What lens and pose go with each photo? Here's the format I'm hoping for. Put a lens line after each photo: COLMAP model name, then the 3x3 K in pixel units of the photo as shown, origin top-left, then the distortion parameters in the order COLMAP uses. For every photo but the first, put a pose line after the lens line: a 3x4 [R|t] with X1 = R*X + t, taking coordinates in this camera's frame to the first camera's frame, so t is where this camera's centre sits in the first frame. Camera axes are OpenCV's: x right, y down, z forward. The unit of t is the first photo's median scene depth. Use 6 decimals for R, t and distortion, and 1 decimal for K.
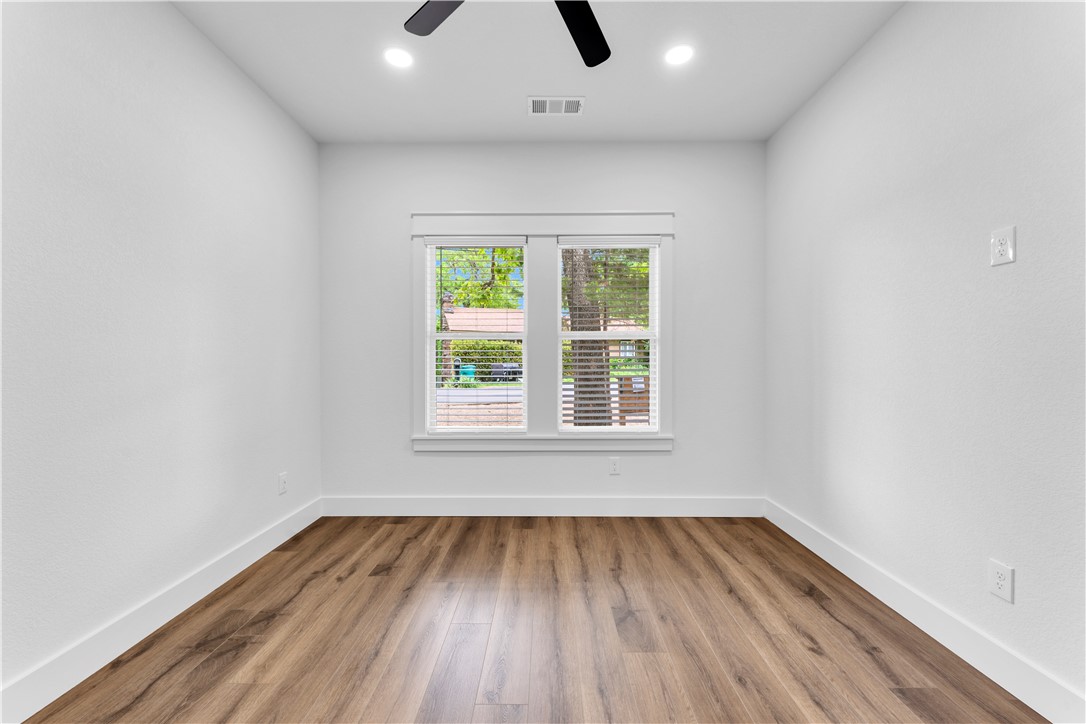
lens RADIAL K [[436.4, 0, 540.4], [0, 436.4, 371.2], [0, 0, 1]] dist [0.001324, 0.000175]
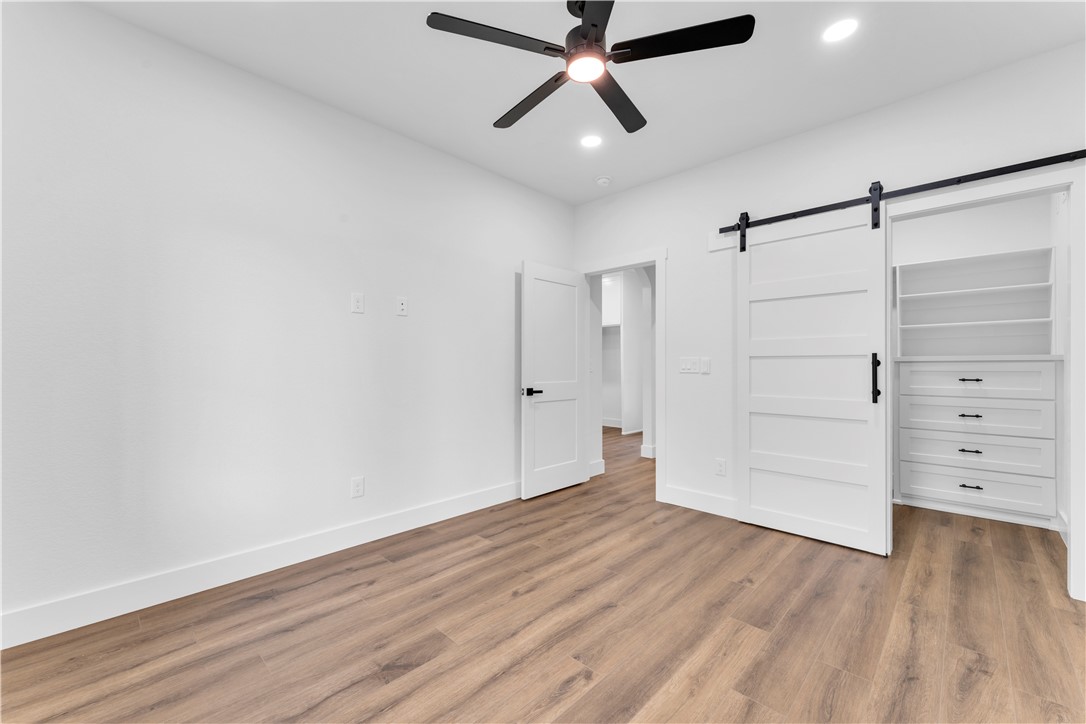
lens RADIAL K [[436.4, 0, 540.4], [0, 436.4, 371.2], [0, 0, 1]] dist [0.001324, 0.000175]
pose [[-0.726538, -0.008058, 0.687079, -0.439488], [0.015302, 0.999493, 0.027903, -0.026090], [-0.686955, 0.030787, -0.726047, 1.055217]]
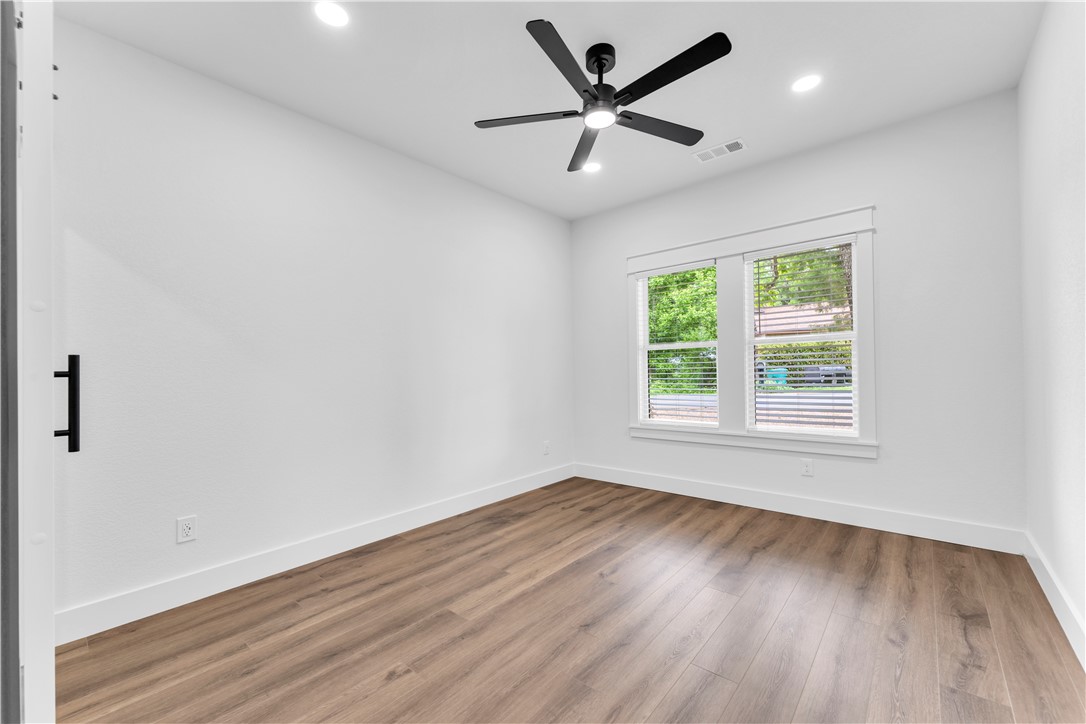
lens RADIAL K [[436.4, 0, 540.4], [0, 436.4, 371.2], [0, 0, 1]] dist [0.001324, 0.000175]
pose [[0.760632, -0.014326, -0.649025, 0.445380], [0.006743, 0.999877, -0.014168, 0.003418], [0.649148, 0.006401, 0.760635, -0.223432]]
